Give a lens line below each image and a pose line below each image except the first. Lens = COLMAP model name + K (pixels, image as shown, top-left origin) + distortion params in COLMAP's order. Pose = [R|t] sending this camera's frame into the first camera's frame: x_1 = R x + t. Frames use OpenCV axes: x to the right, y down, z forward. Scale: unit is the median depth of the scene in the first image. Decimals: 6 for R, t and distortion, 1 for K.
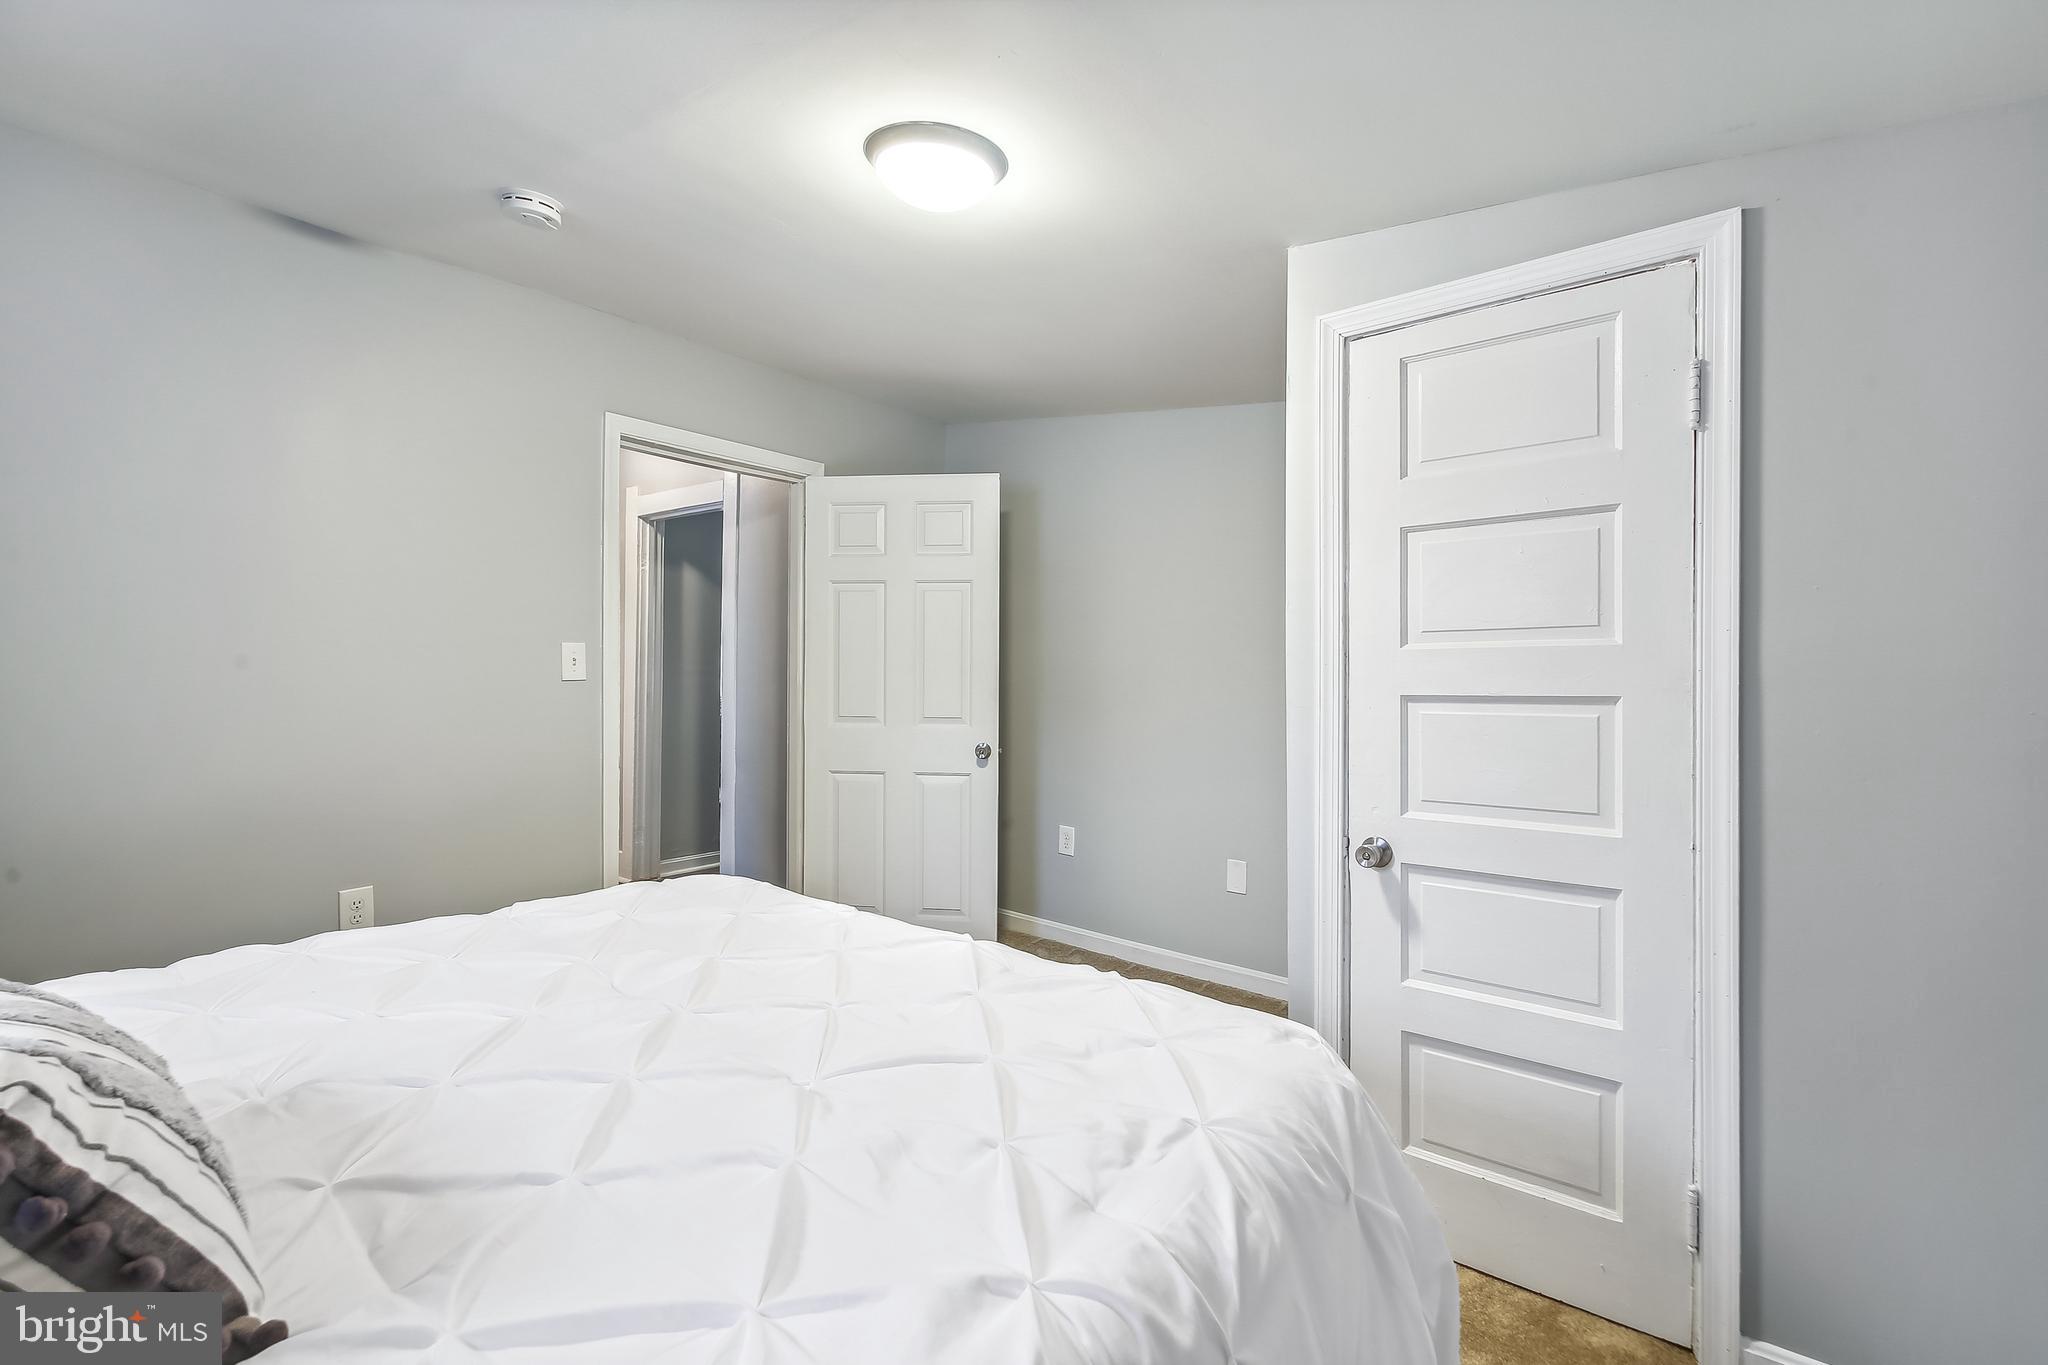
lens RADIAL K [[925.1, 0, 1018.3], [0, 925.1, 662.8], [0, 0, 1]] dist [-0.030081, 0.000011]
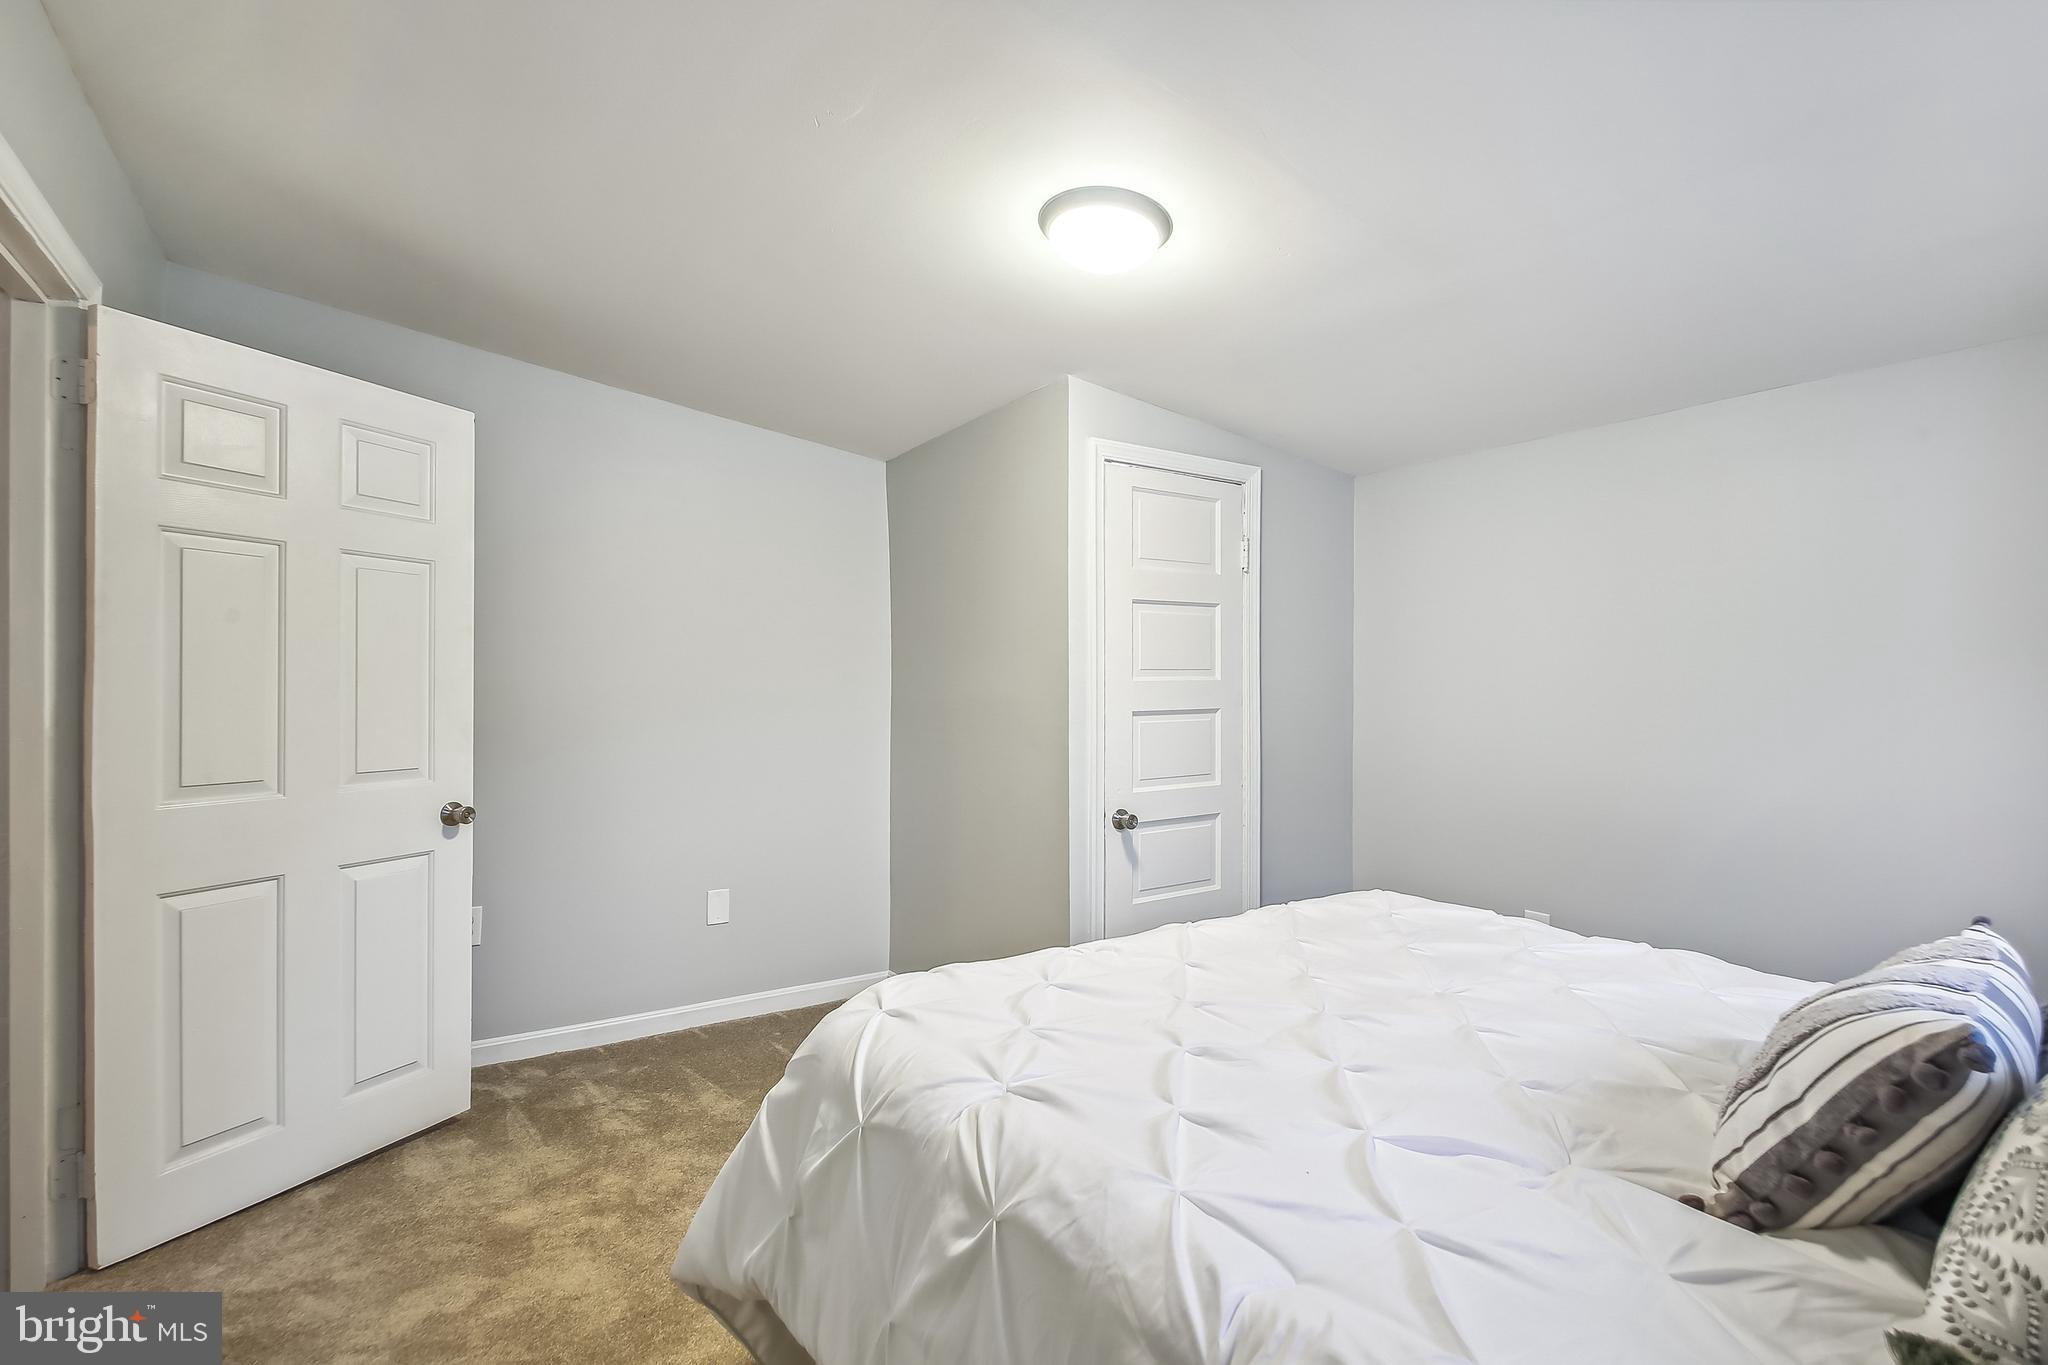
lens RADIAL K [[903.2, 0, 1013.3], [0, 903.2, 693.5], [0, 0, 1]] dist [0.000428, -0.000071]
pose [[0.265145, -0.000858, 0.964208, -0.582135], [-0.006414, 0.999976, 0.002654, 0.002188], [-0.964187, -0.006888, 0.265133, 0.439032]]
